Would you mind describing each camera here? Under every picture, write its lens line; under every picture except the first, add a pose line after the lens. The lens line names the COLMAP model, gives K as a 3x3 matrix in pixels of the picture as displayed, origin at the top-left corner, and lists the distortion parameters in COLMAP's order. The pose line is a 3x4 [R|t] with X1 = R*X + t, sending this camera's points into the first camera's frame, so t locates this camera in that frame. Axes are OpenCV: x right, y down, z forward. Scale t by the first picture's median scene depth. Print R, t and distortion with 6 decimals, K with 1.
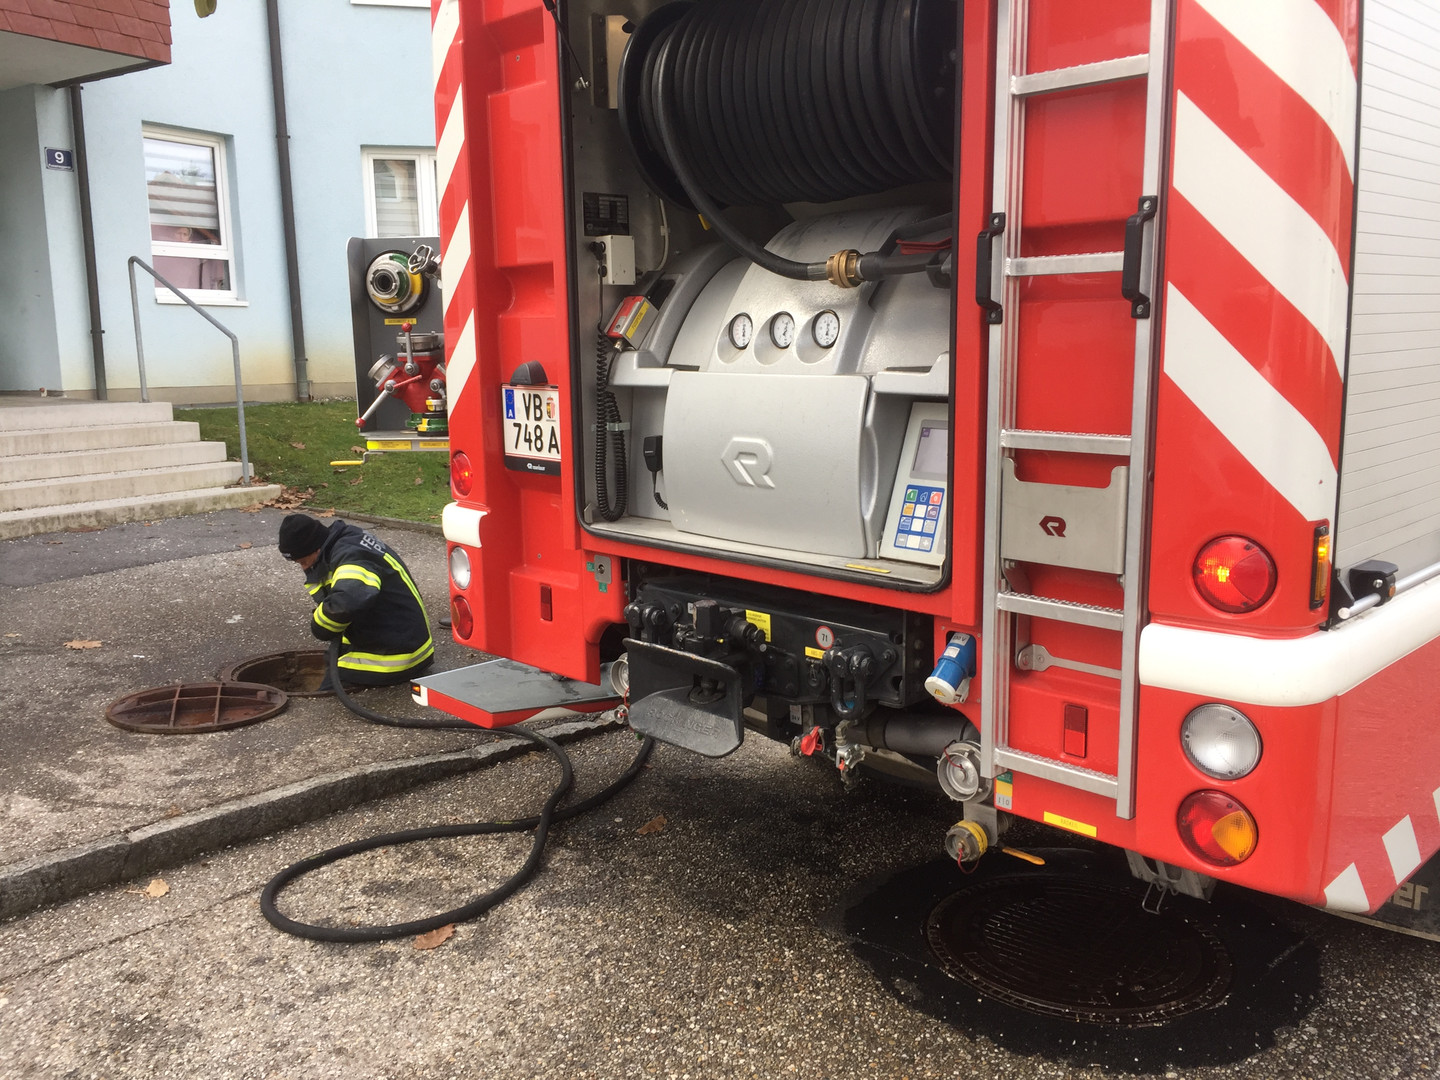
lens RADIAL K [[1263.3, 0, 720.0], [0, 1263.3, 540.0], [0, 0, 1]] dist [-0.004363, -0.017007]
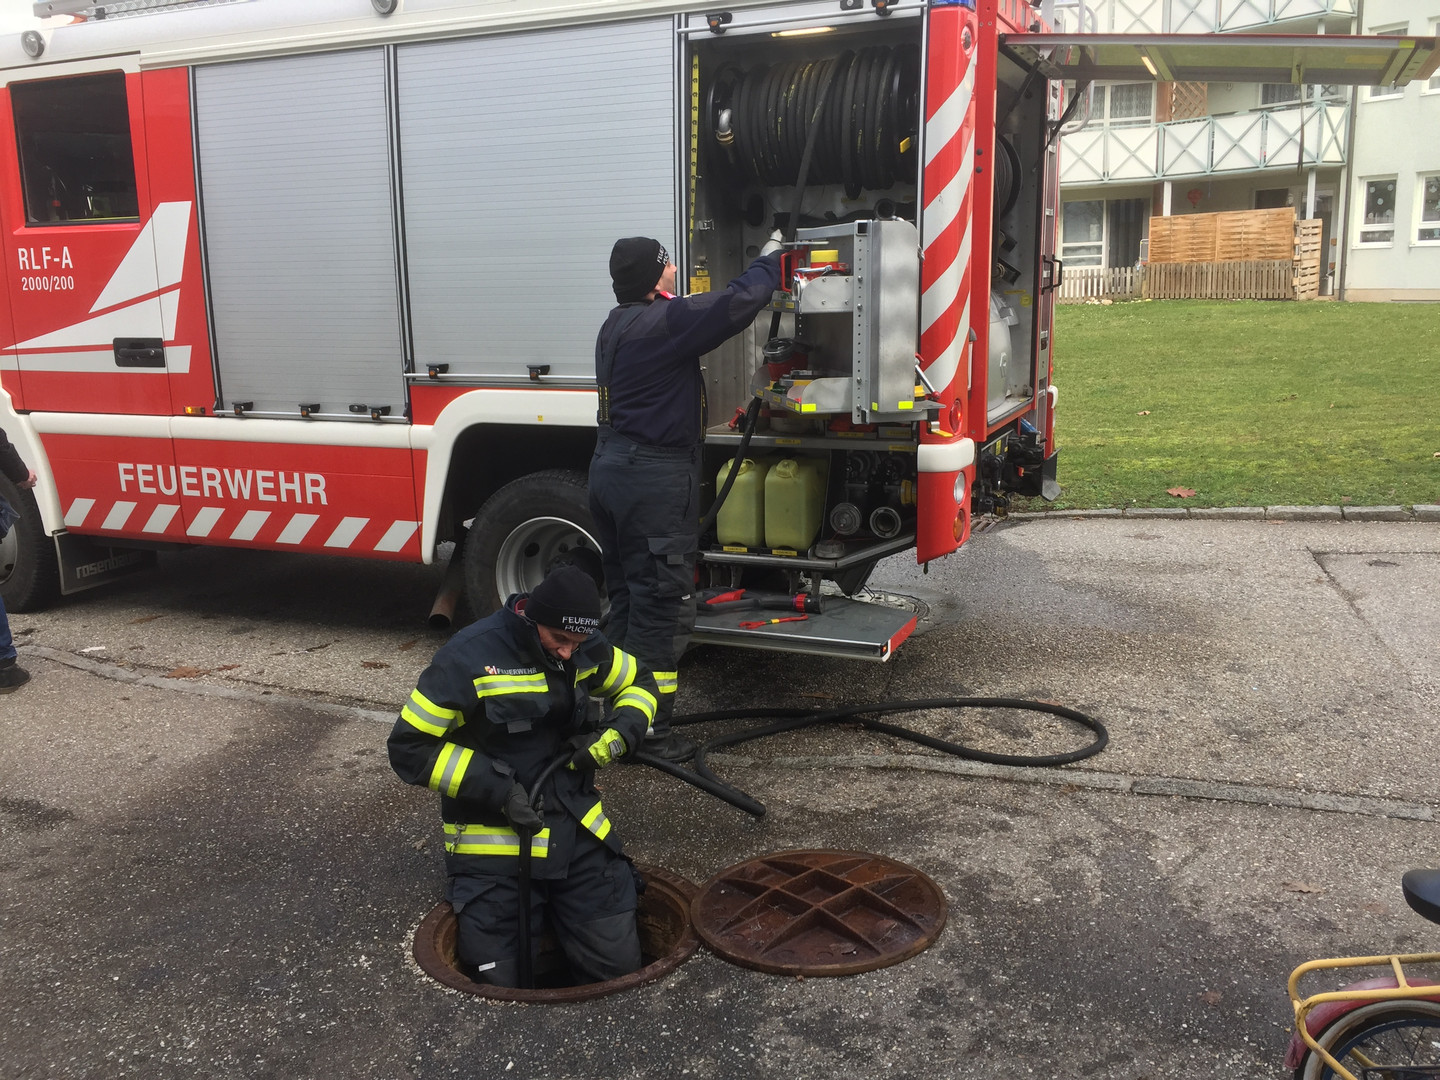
lens RADIAL K [[1263.3, 0, 720.0], [0, 1263.3, 540.0], [0, 0, 1]] dist [-0.004363, -0.017007]
pose [[-0.378973, -0.166769, 0.910257, -1.193777], [0.195731, 0.946930, 0.254978, -0.279599], [-0.904472, 0.274796, -0.326218, 1.506734]]
